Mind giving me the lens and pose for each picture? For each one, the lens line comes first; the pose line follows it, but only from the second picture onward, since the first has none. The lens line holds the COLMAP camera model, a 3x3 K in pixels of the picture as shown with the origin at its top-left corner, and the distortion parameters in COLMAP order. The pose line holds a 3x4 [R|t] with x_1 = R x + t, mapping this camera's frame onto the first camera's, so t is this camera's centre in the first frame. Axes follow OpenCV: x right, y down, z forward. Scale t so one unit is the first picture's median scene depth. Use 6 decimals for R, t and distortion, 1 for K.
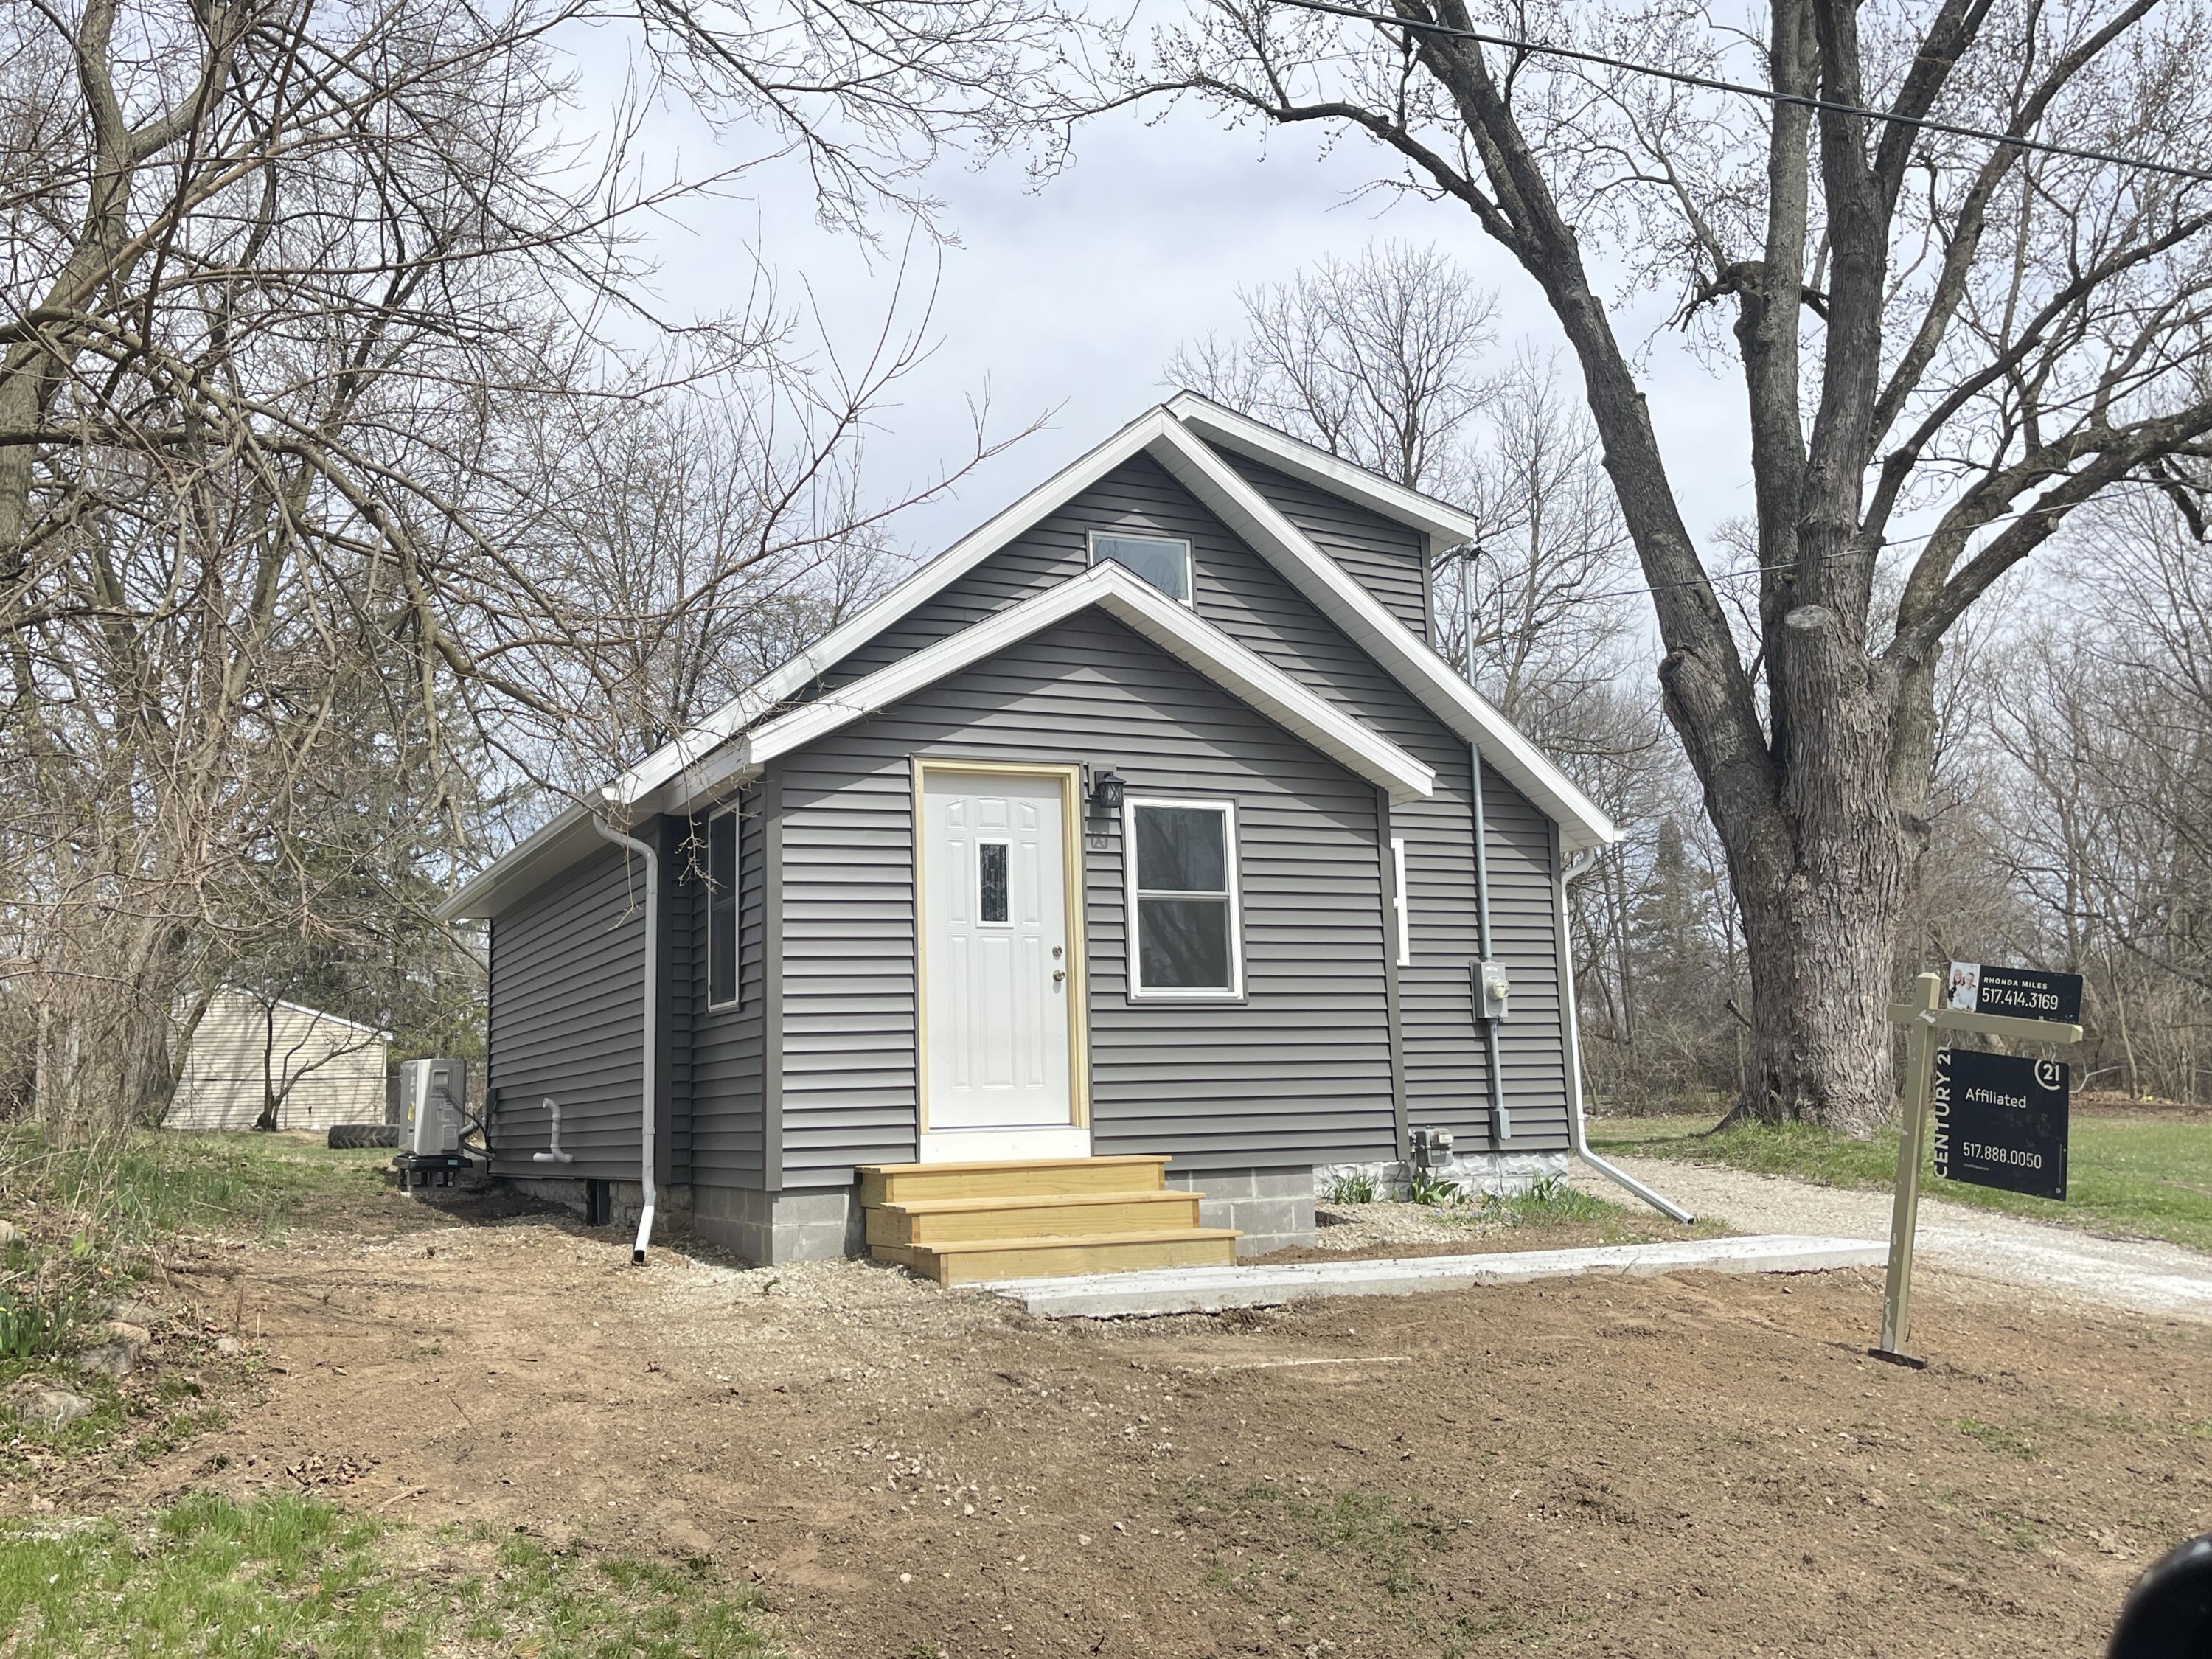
lens RADIAL K [[2104.7, 0, 1104.4], [0, 2104.7, 820.0], [0, 0, 1]] dist [0.045976, 0.000000]
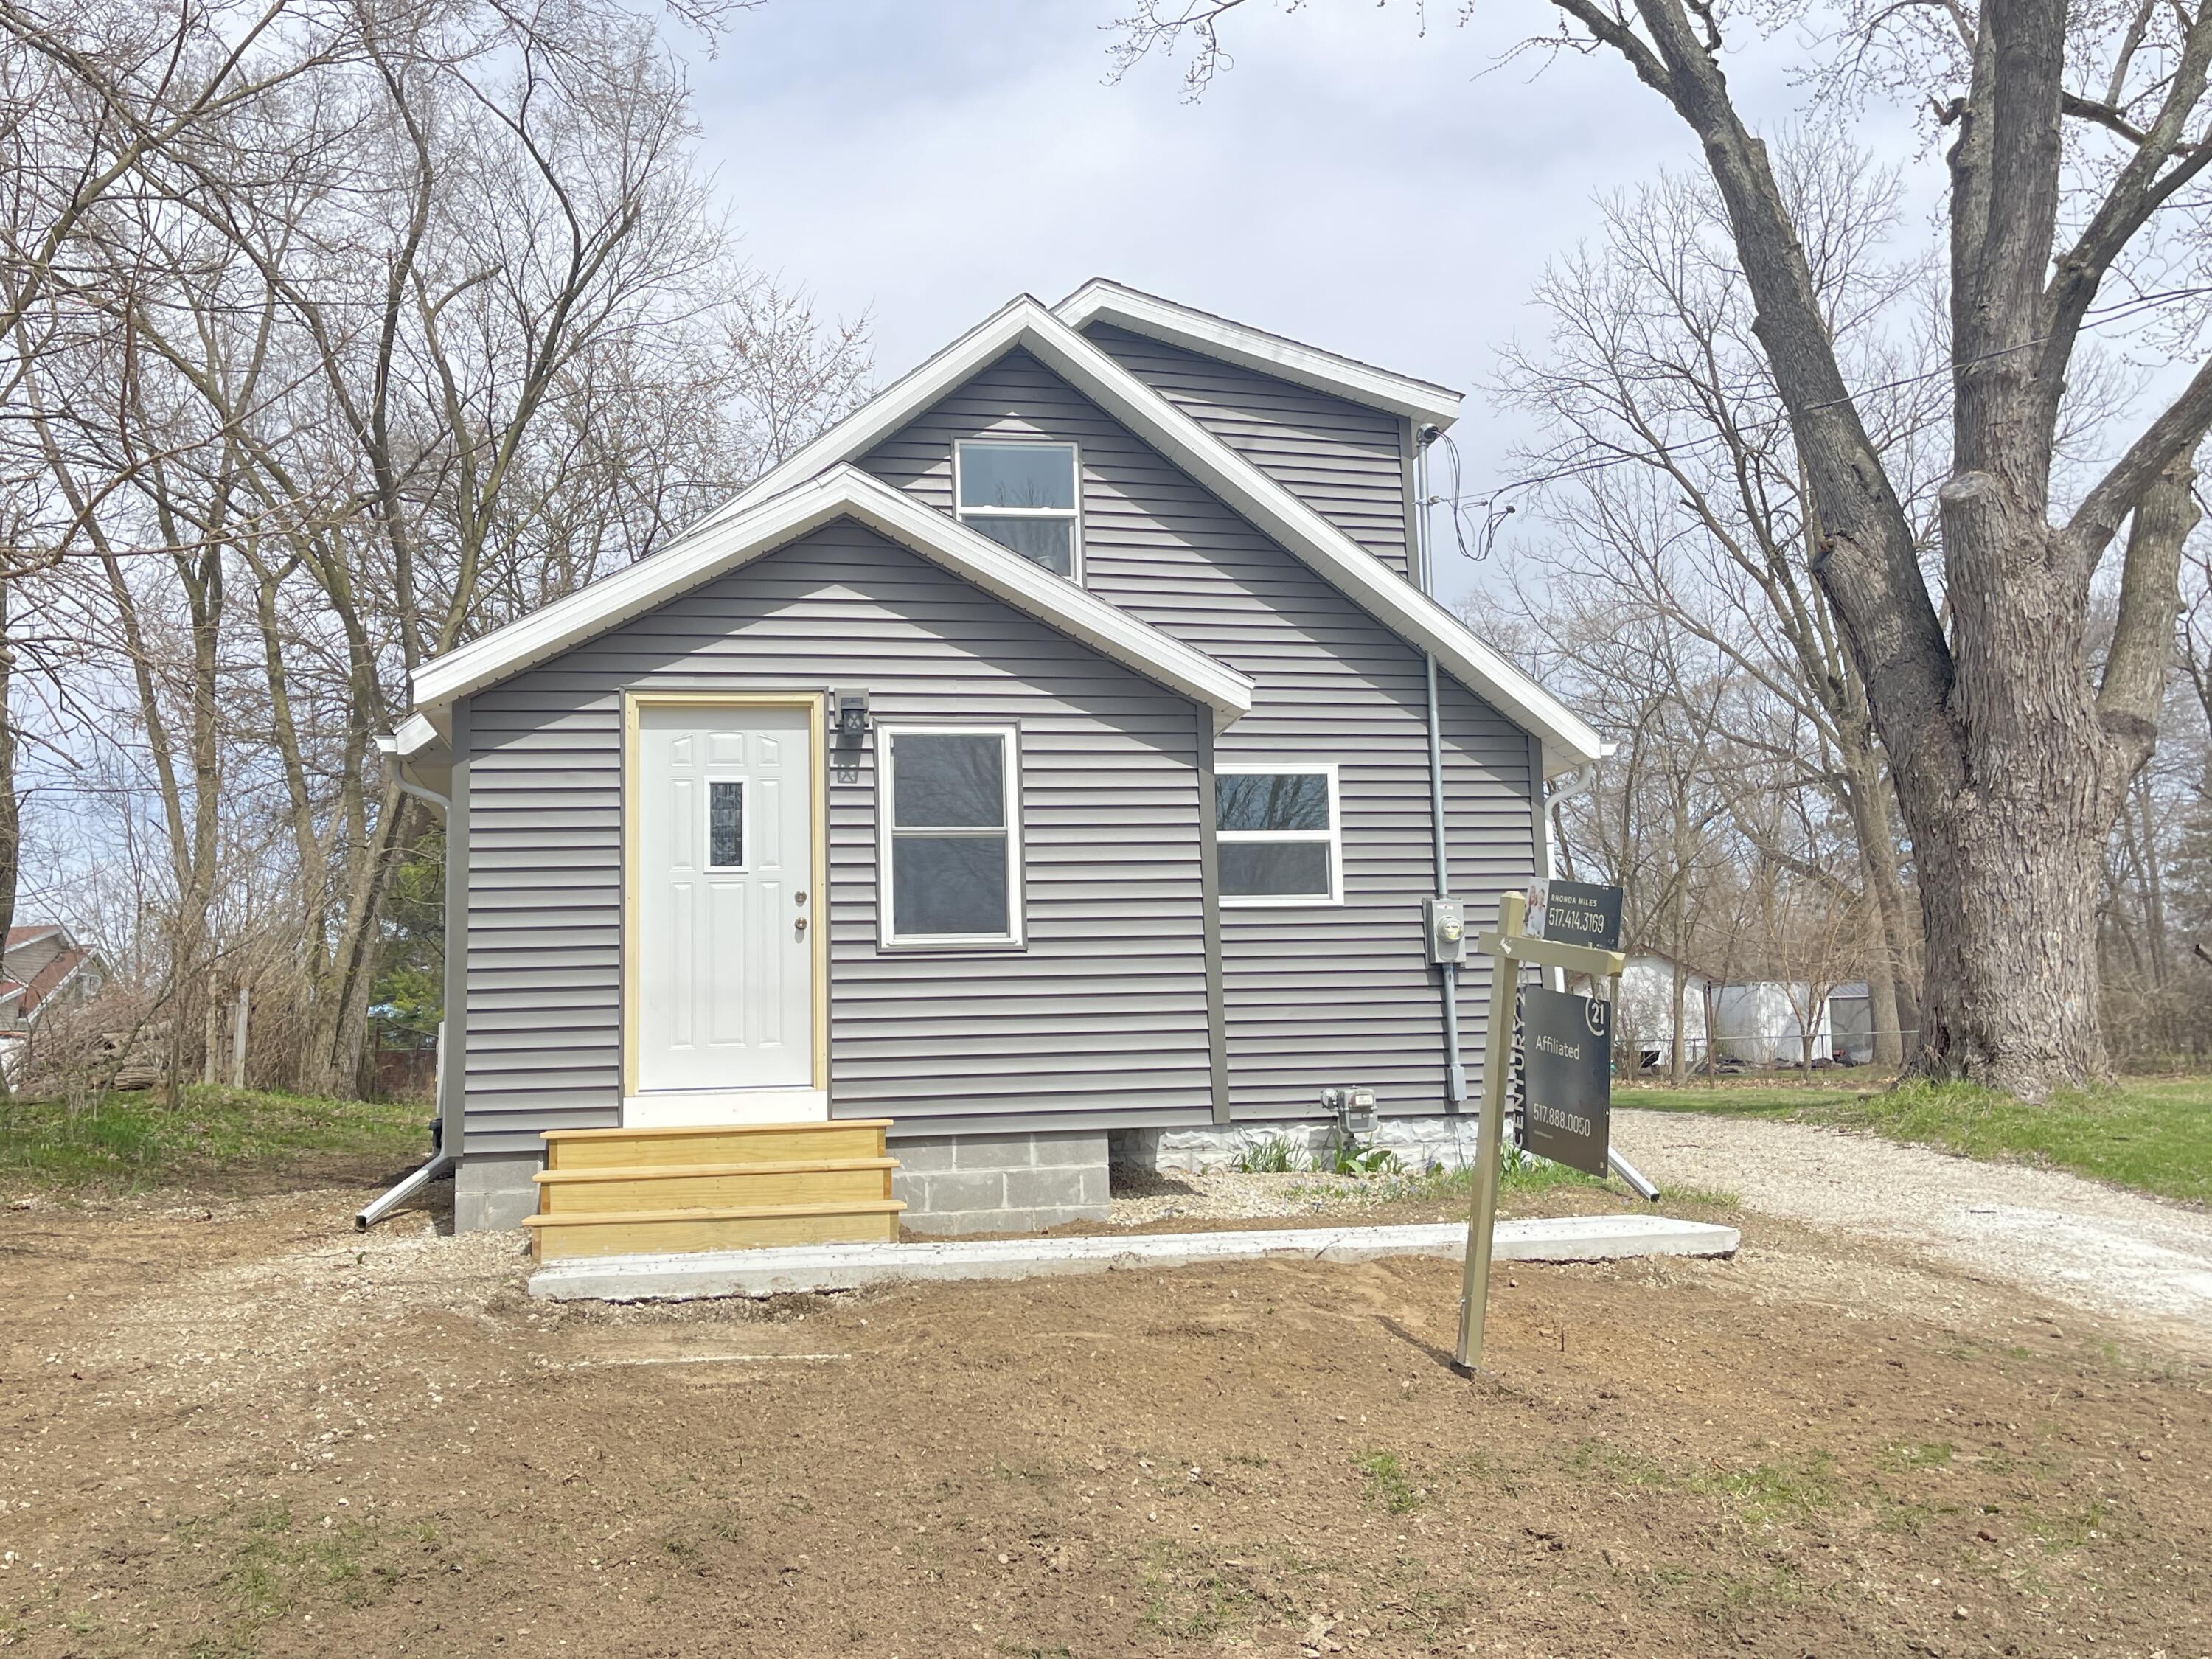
lens RADIAL K [[2104.7, 0, 1100.9], [0, 2104.7, 824.0], [0, 0, 1]] dist [0.045976, 0.000000]
pose [[0.968097, -0.032479, -0.248463, 0.317111], [0.037332, 0.999193, 0.014844, 0.021124], [0.247781, -0.023646, 0.968528, 0.140215]]
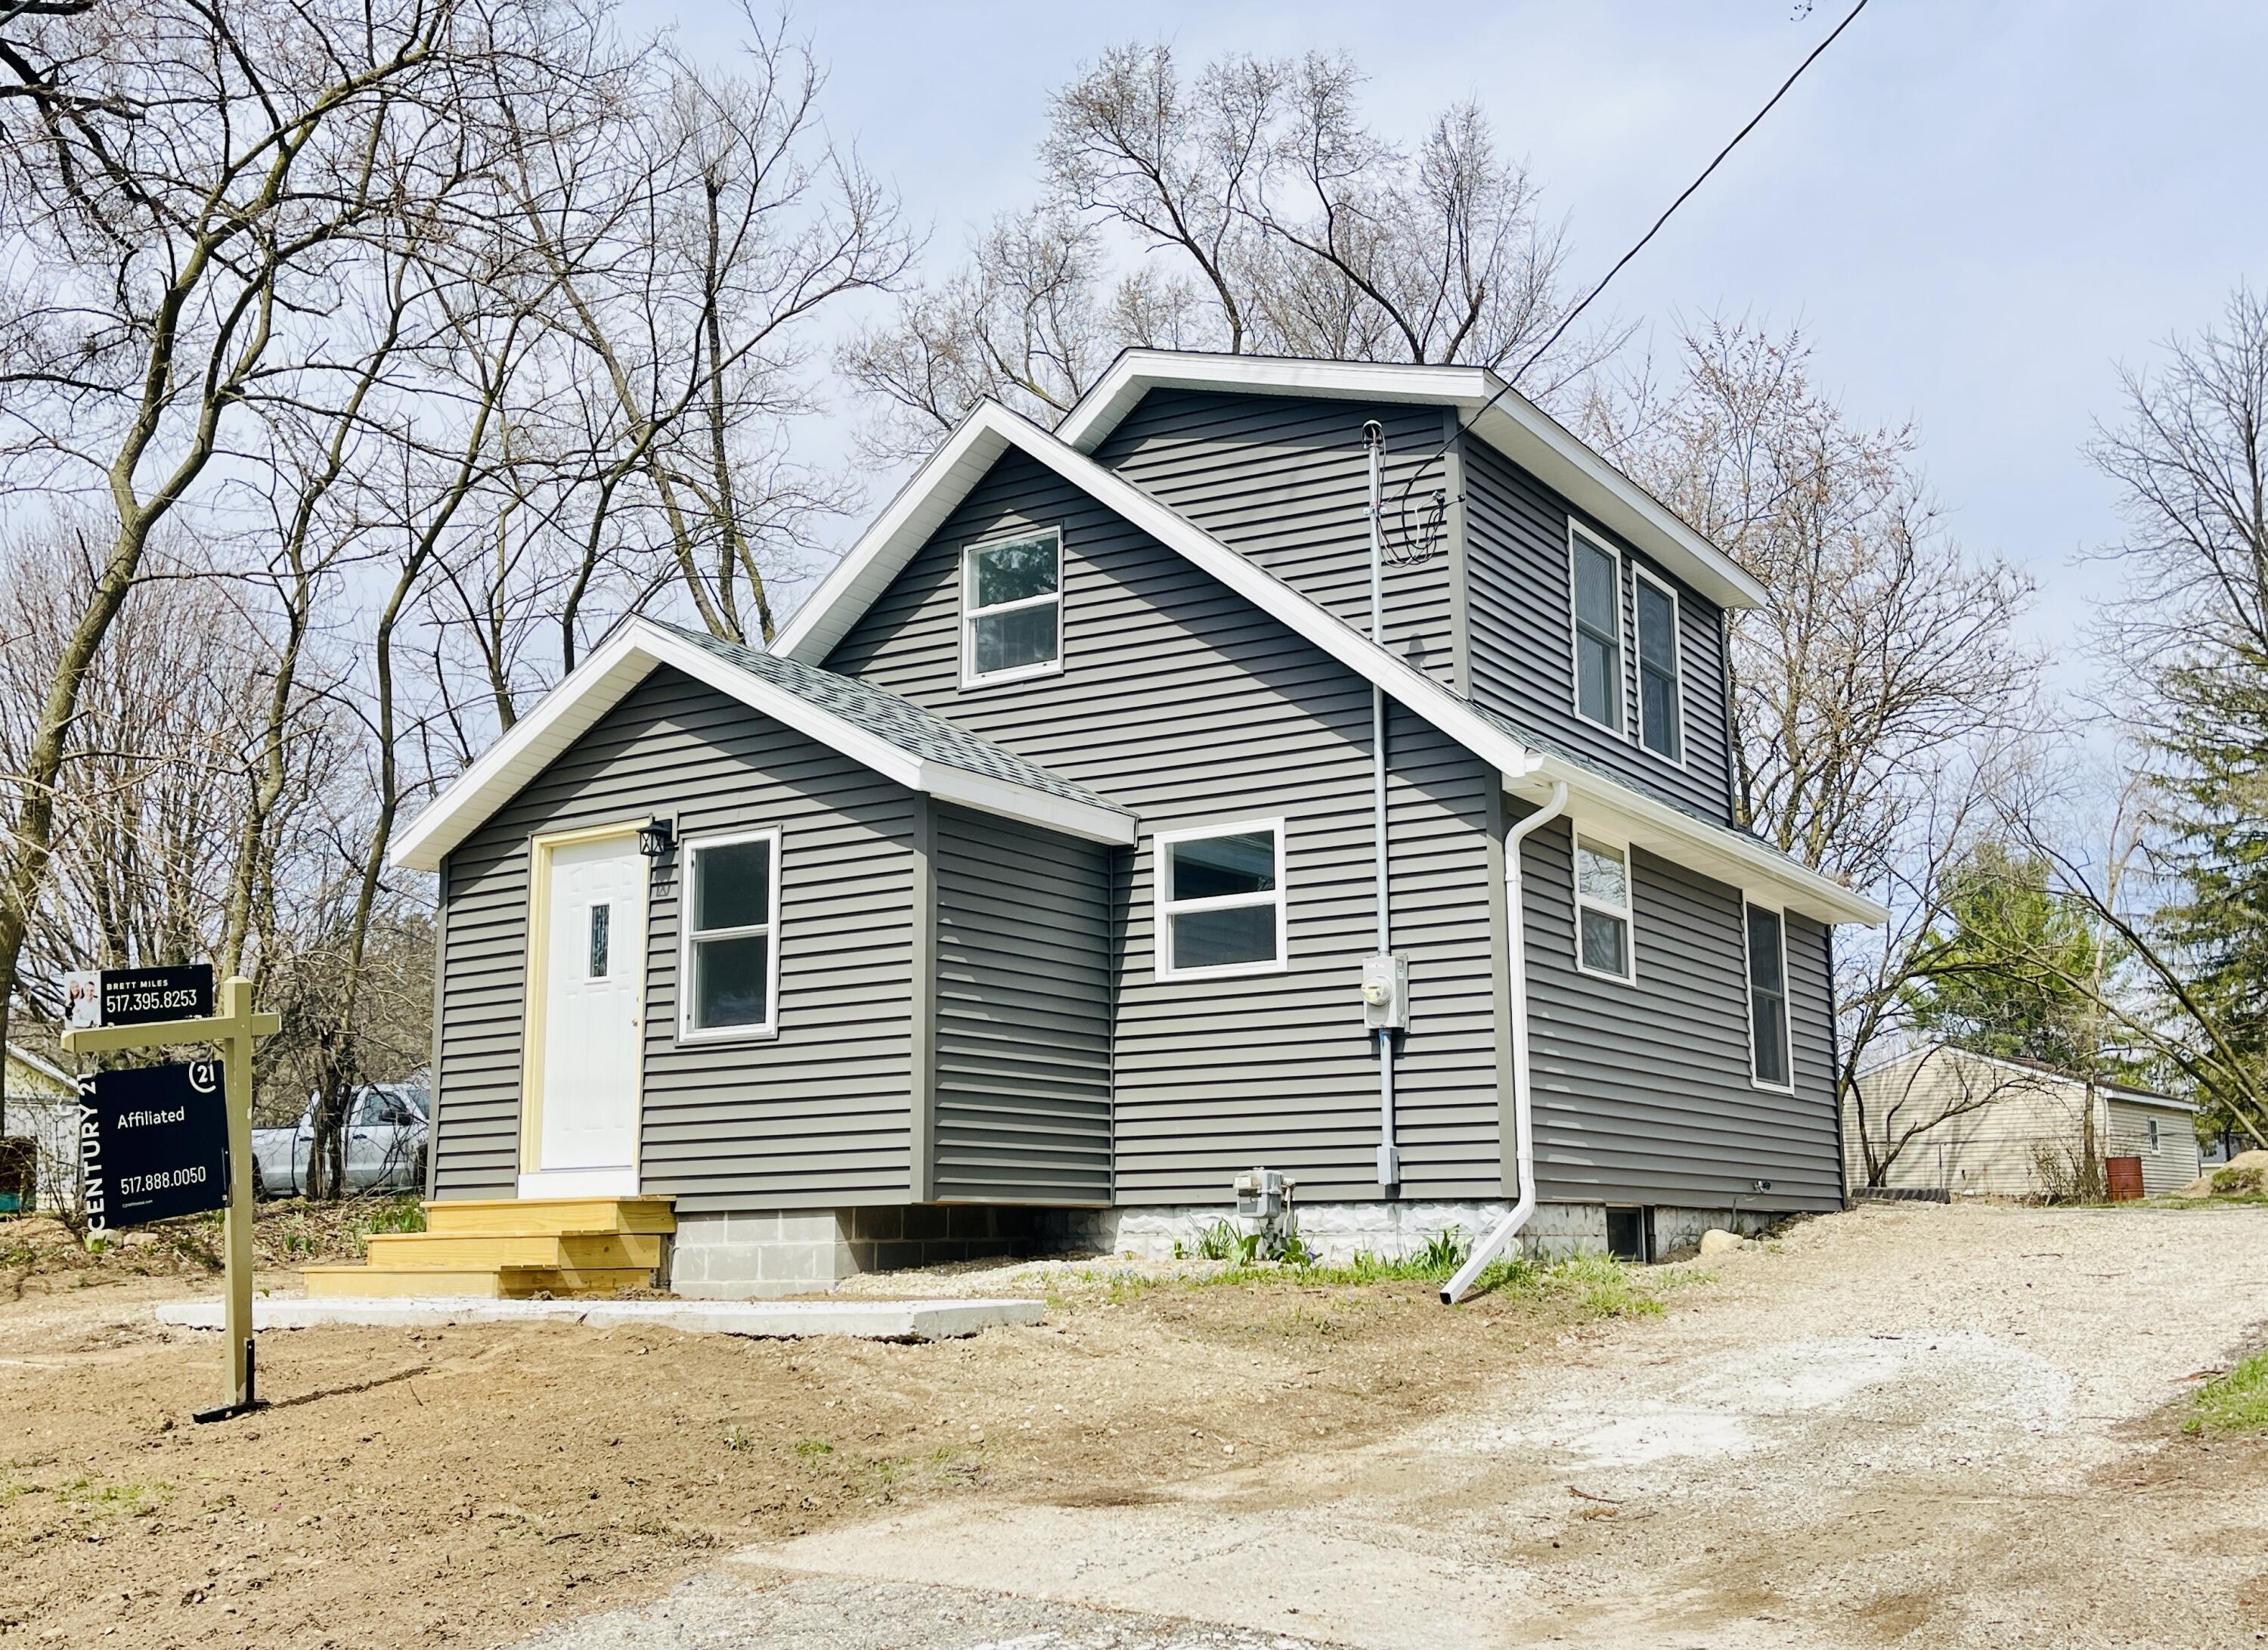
lens RADIAL K [[2320.8, 0, 1316.0], [0, 2320.8, 885.7], [0, 0, 1]] dist [0.030795, 0.000000]
pose [[0.535452, -0.109358, -0.837456, 1.070817], [0.115395, 0.991755, -0.055726, 0.103955], [0.836645, -0.066799, 0.543657, 0.626124]]
